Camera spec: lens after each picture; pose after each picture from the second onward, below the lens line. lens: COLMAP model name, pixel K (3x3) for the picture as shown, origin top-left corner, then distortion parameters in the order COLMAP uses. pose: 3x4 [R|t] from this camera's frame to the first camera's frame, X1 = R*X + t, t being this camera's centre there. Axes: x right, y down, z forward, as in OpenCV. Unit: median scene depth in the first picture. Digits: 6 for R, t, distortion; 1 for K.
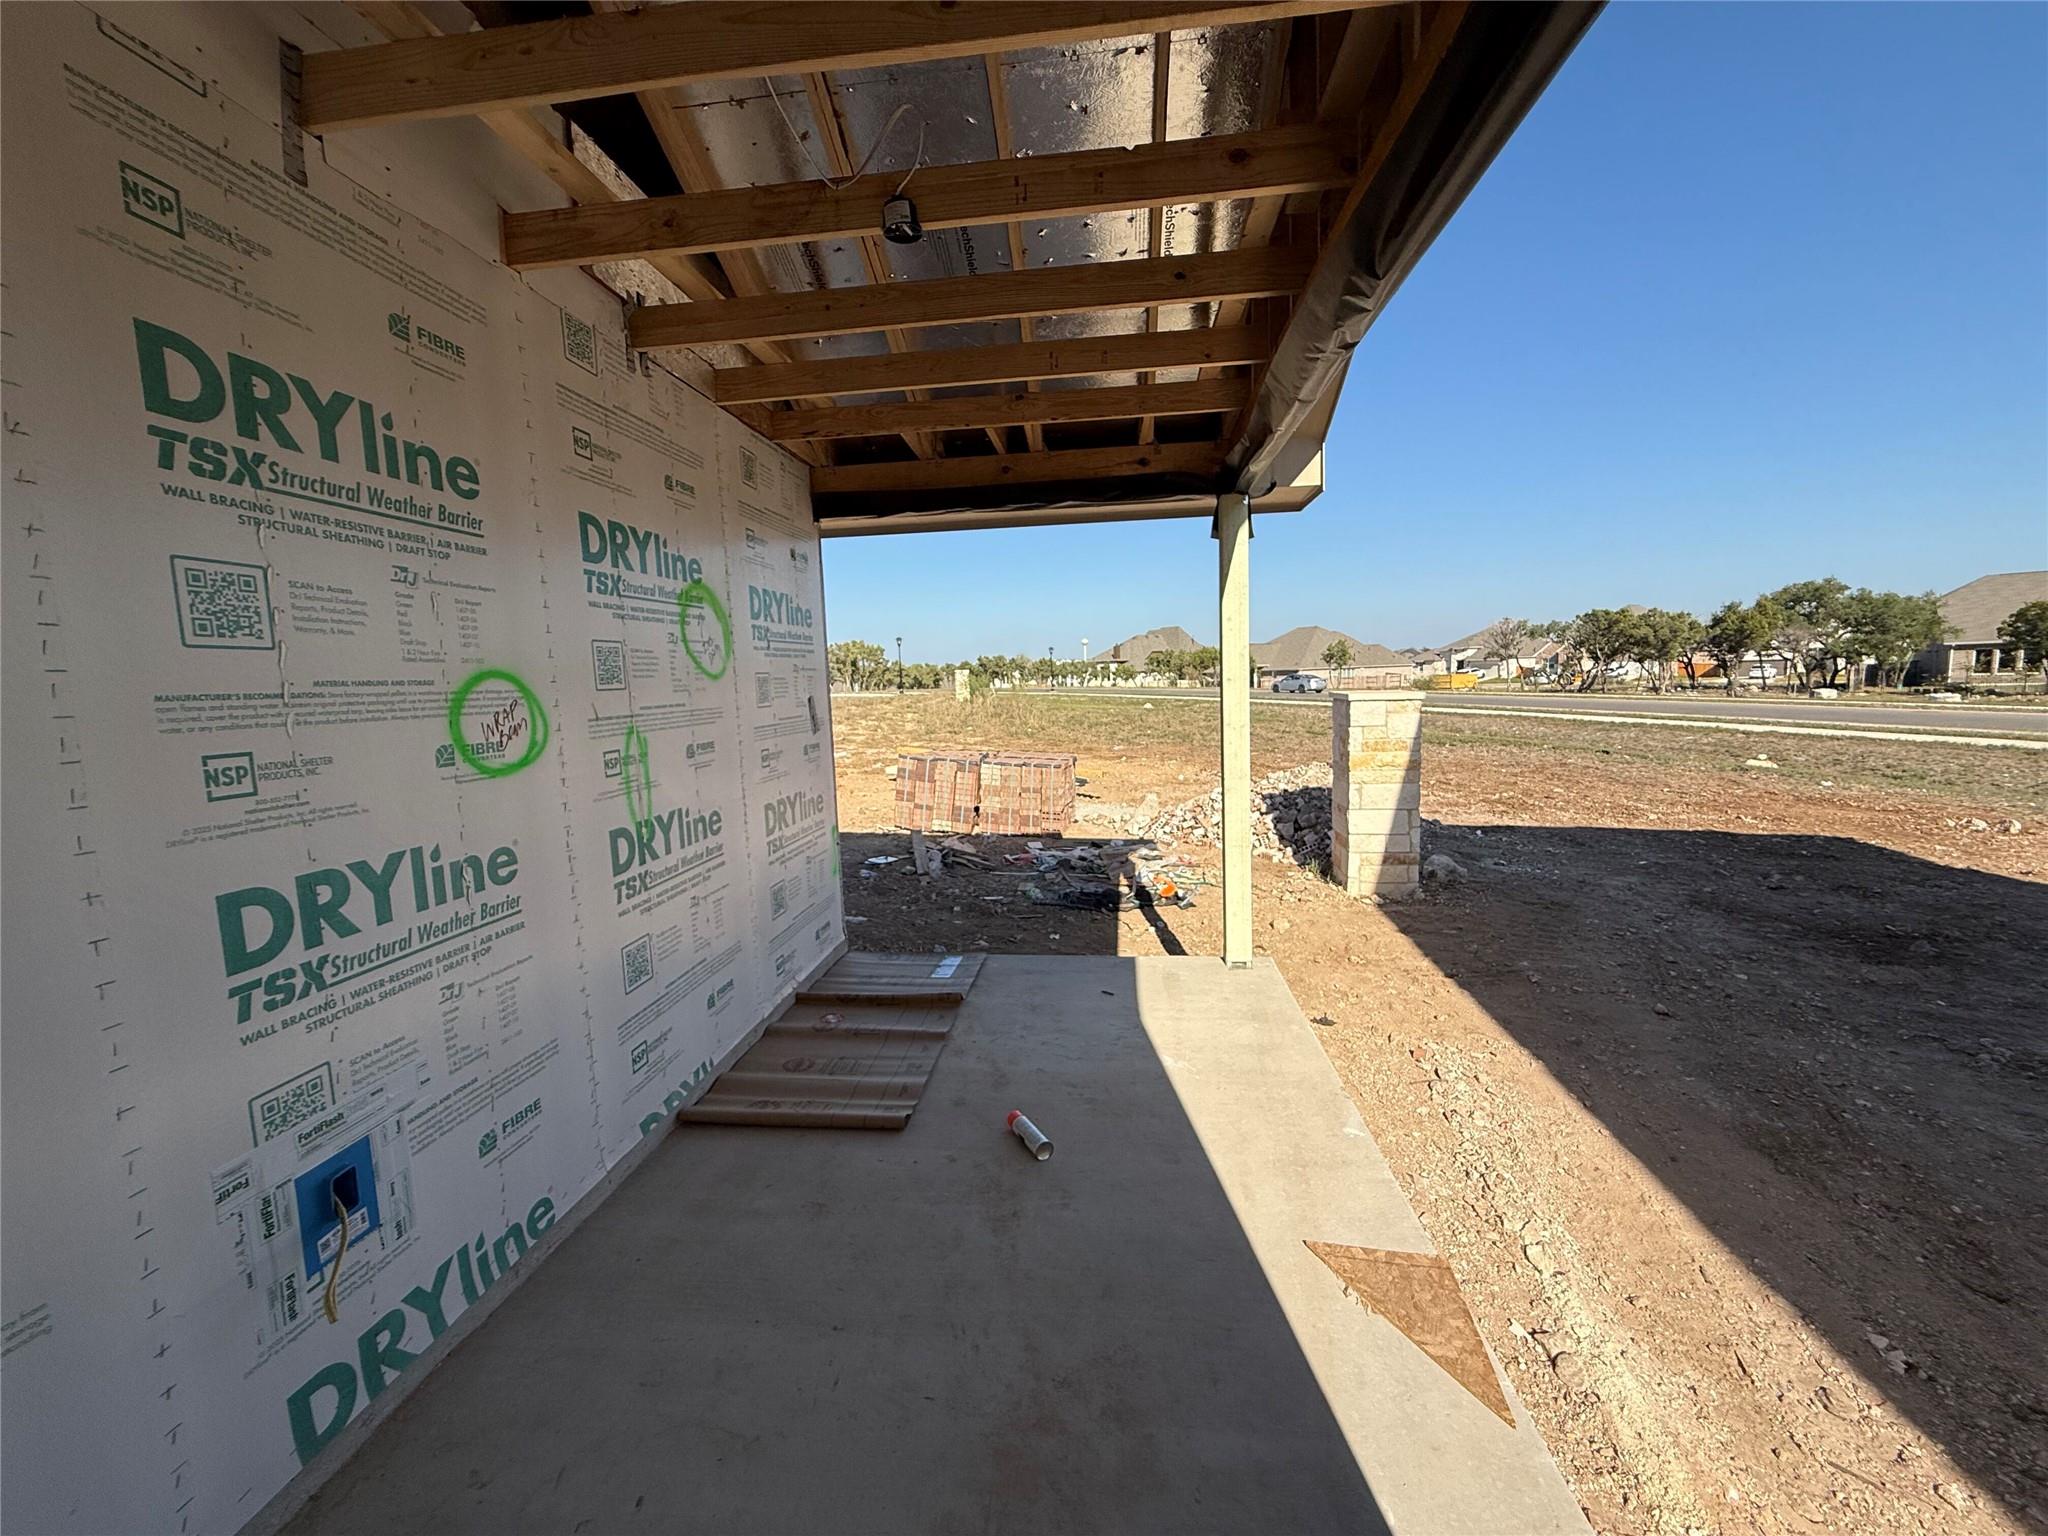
lens RADIAL K [[820.6, 0, 1021.0], [0, 820.6, 768.6], [0, 0, 1]] dist [0.001669, 0.000212]
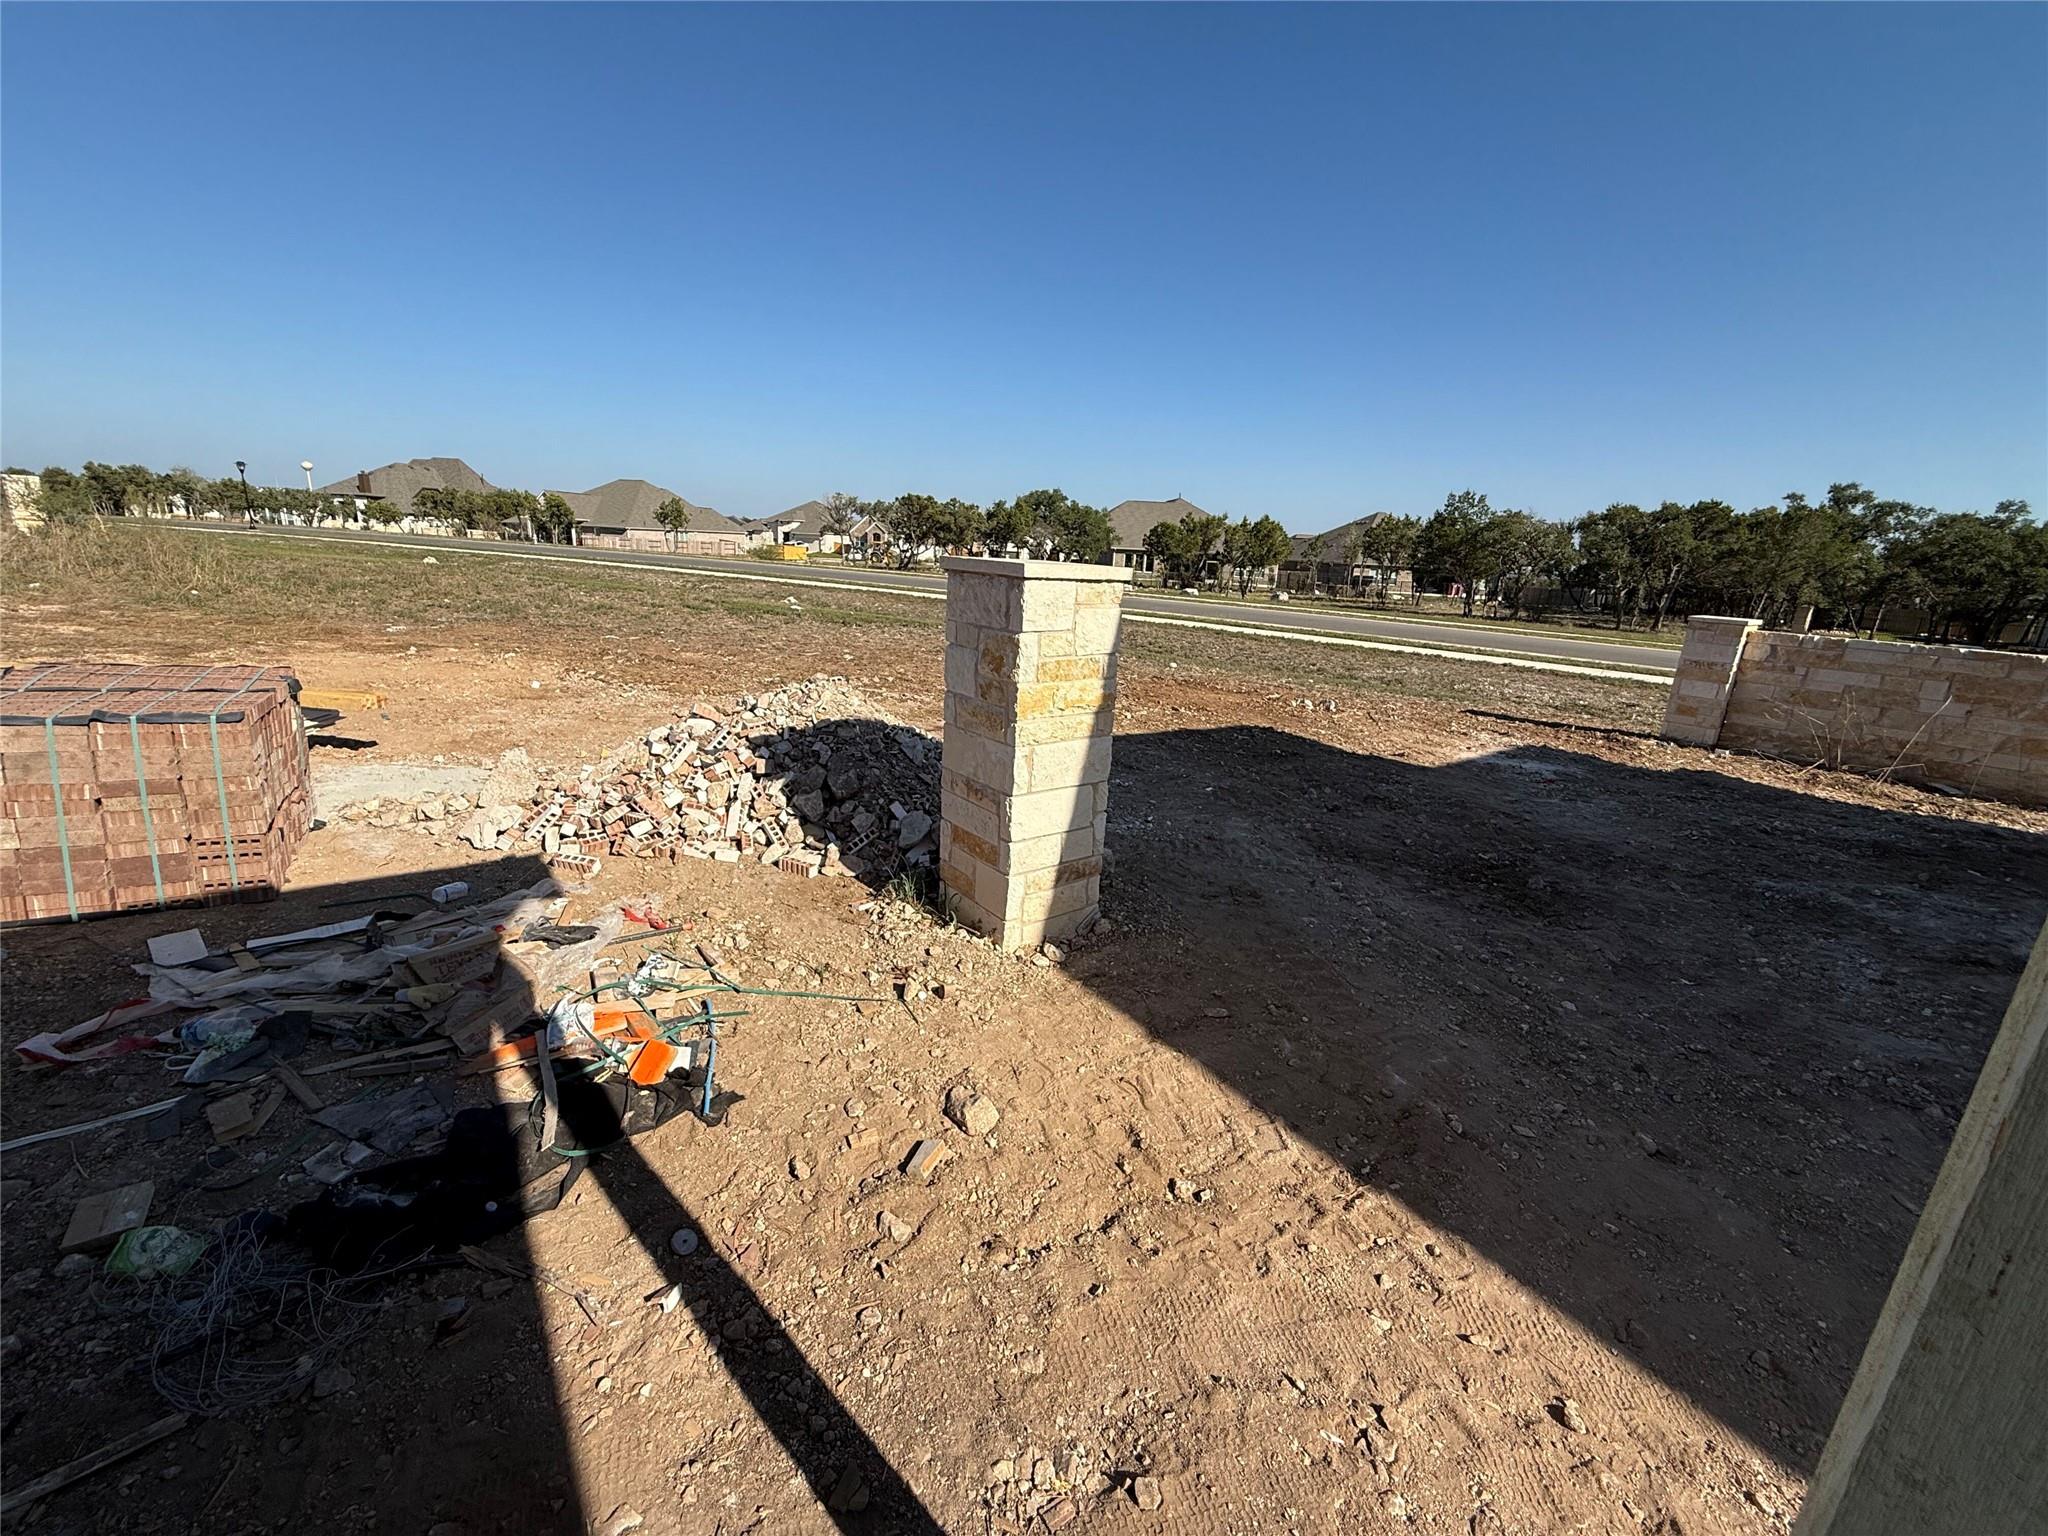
lens RADIAL K [[820.6, 0, 1019.9], [0, 820.6, 772.2], [0, 0, 1]] dist [0.001669, 0.000212]
pose [[0.718869, -0.119481, 0.684800, 0.040187], [0.006945, 0.986303, 0.164795, -0.034155], [-0.695111, -0.113710, 0.709853, 0.447195]]
